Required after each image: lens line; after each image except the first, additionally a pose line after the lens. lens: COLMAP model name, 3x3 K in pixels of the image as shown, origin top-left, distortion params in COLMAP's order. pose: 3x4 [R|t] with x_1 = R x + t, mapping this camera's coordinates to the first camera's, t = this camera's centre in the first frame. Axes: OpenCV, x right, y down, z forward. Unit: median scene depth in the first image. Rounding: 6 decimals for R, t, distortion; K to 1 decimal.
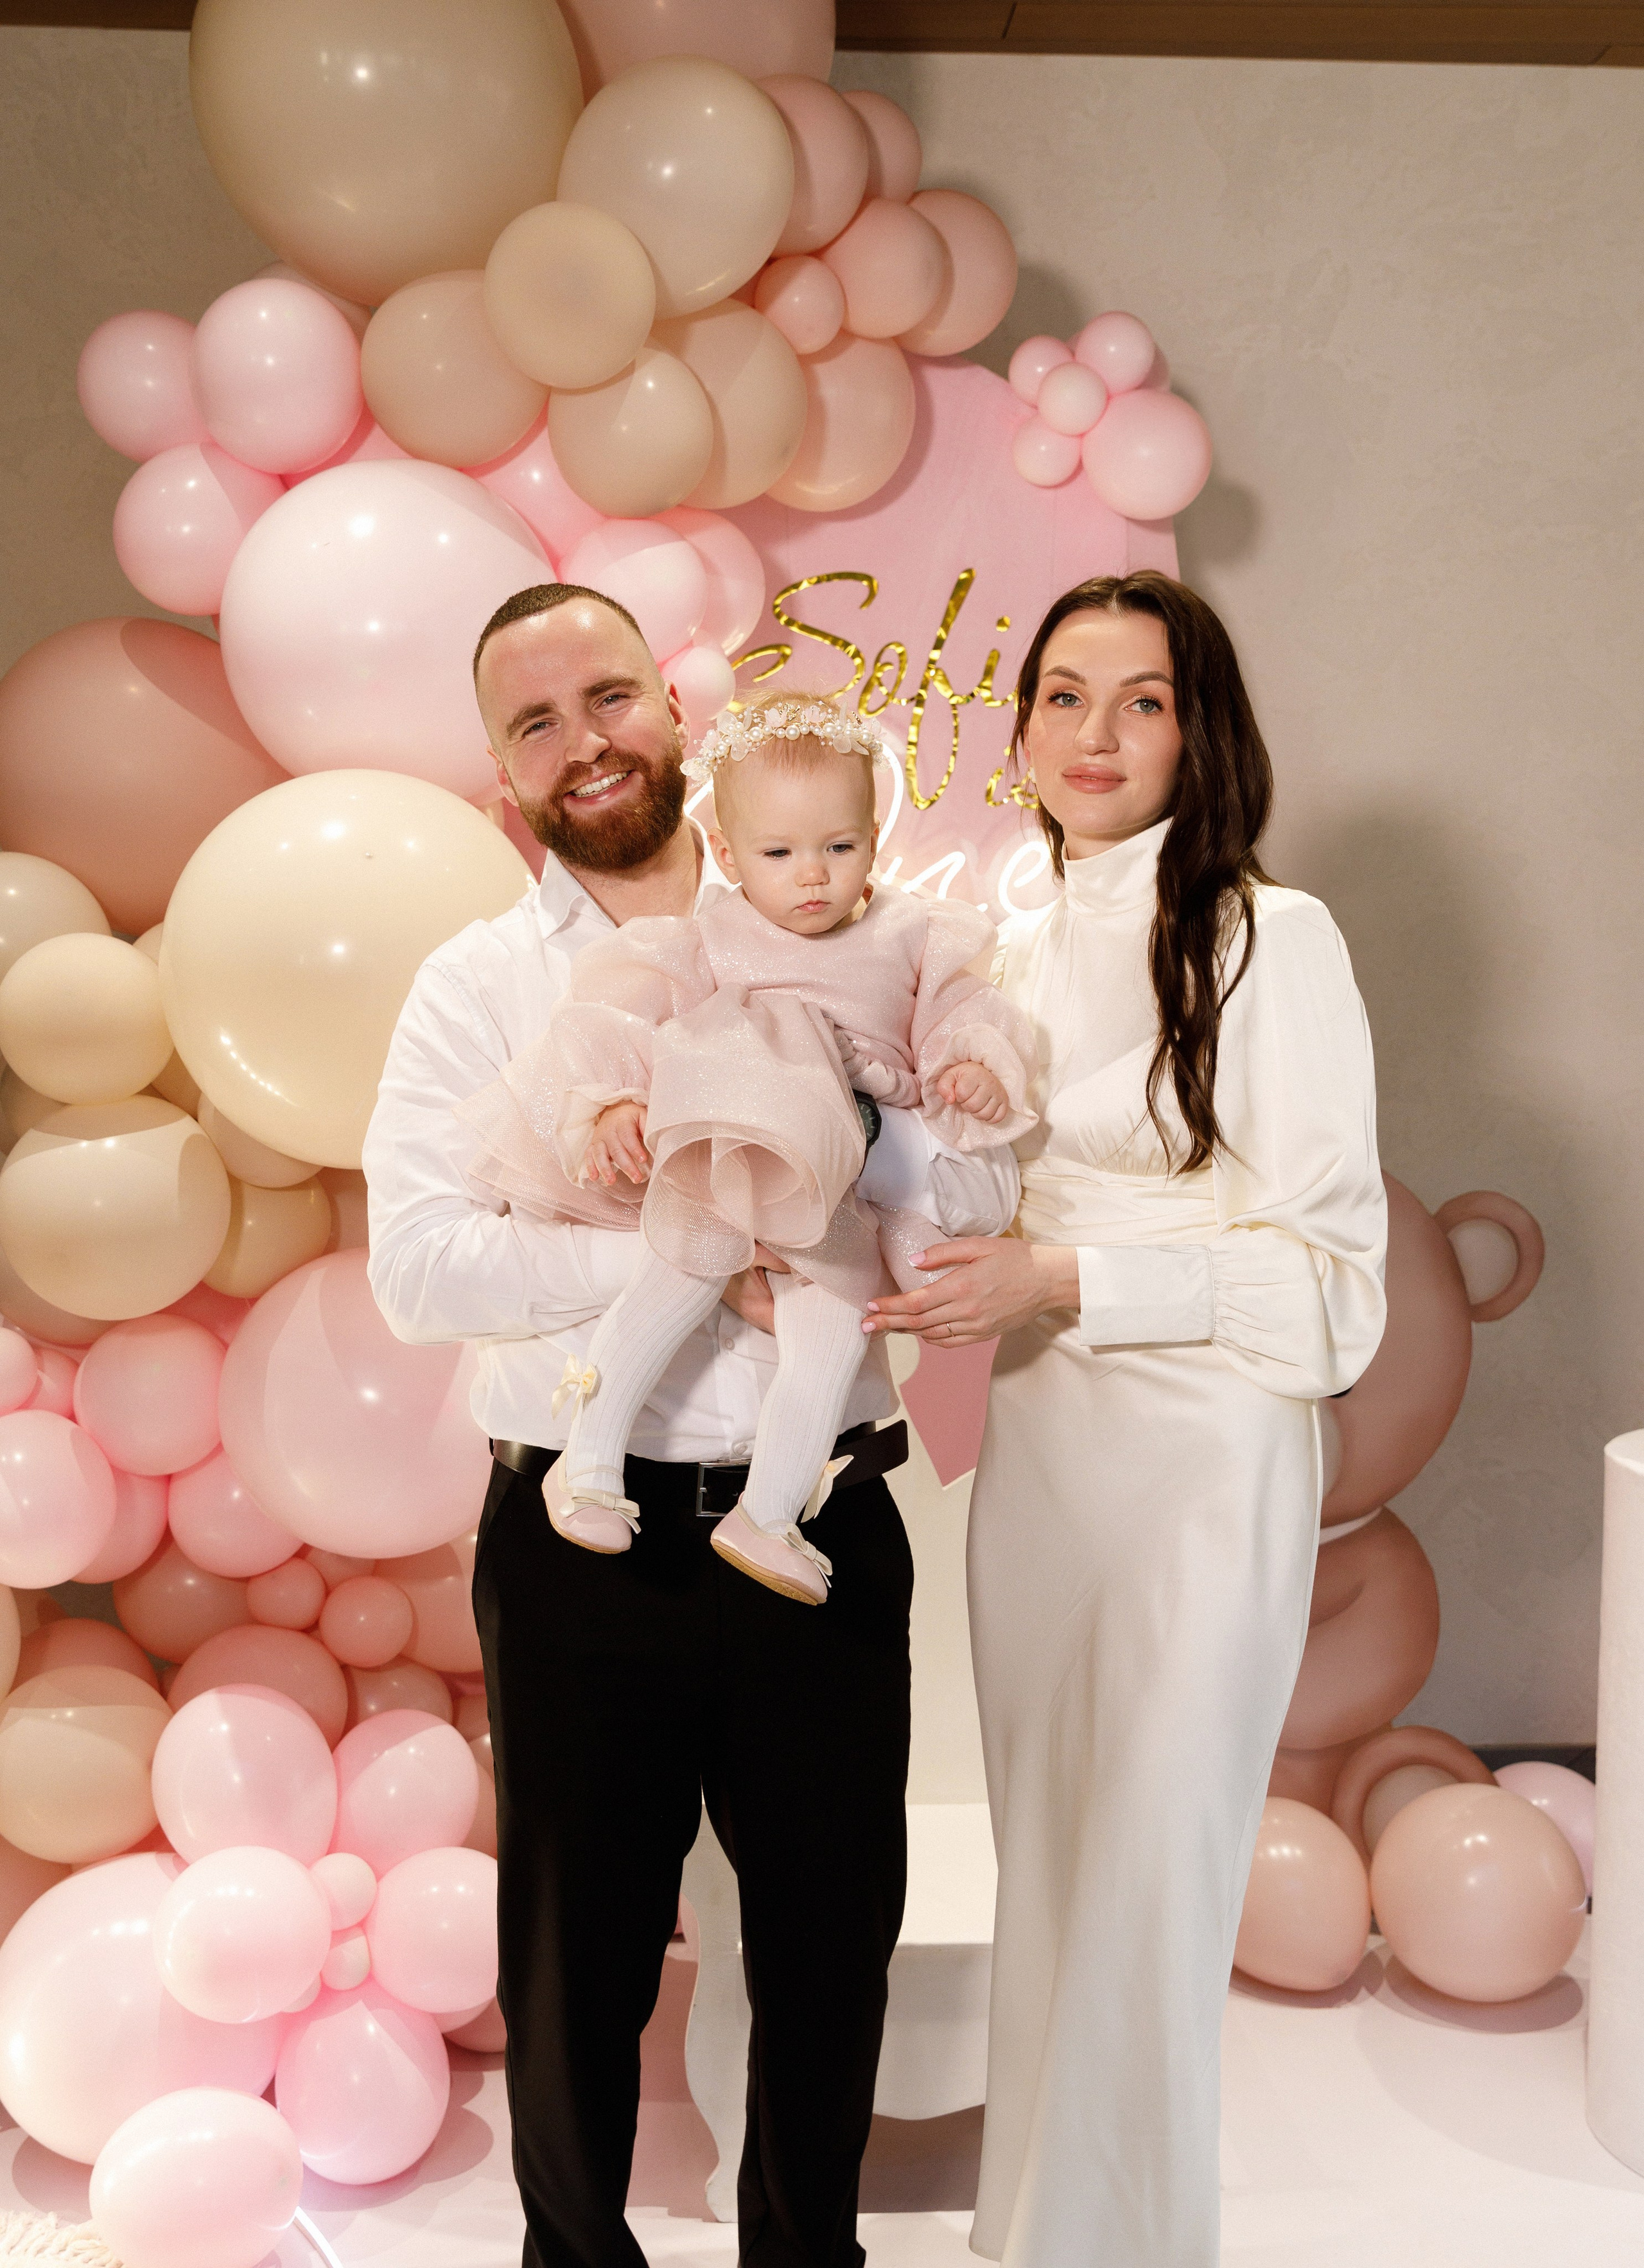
lens RADIAL K [[2399.5, 0, 778.6], [0, 2399.5, 1183.6], [0, 0, 1]] dist [0.022631, -0.000853]
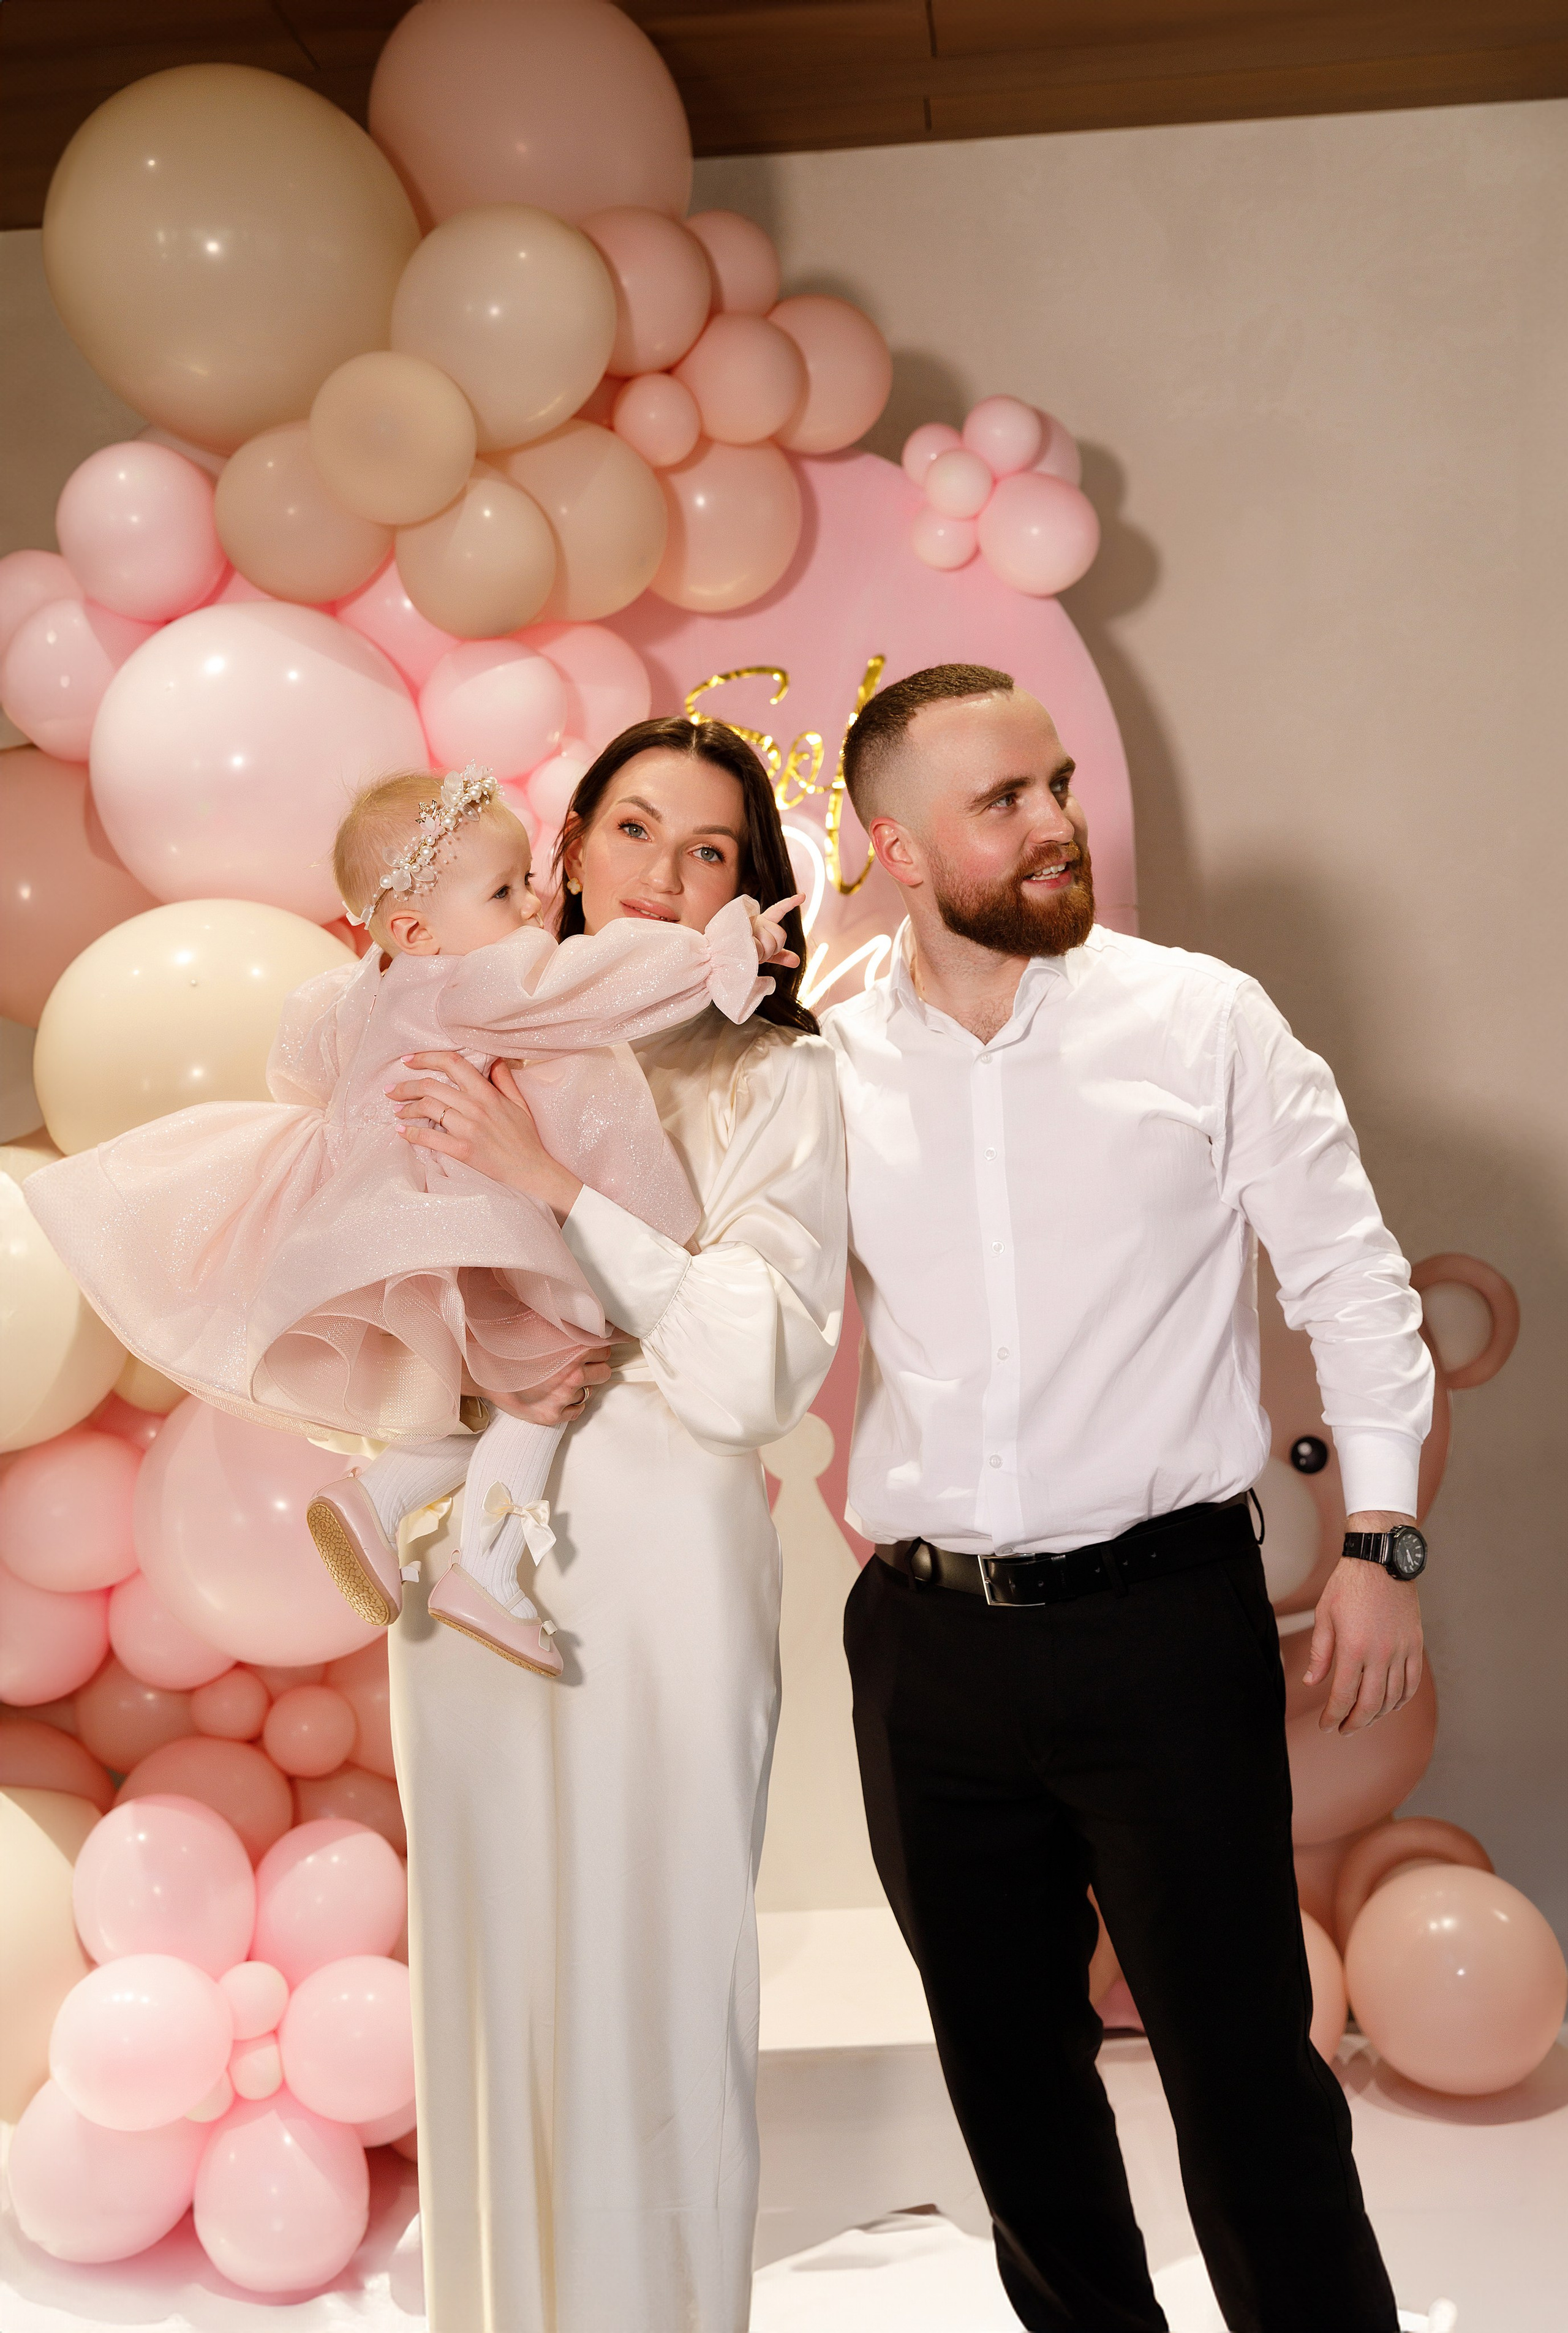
lens RADIAL K [[2571.5, 0, 784.6], [0, 2571.5, 1123.5], [0, 0, 1]] dist [0.000889, -0.000521]
pose [[0.993189, -0.049281, -0.105584, 0.163368], [0.043066, 0.997247, -0.060355, 0.002181], [0.108267, 0.055397, 0.992577, -0.064054]]
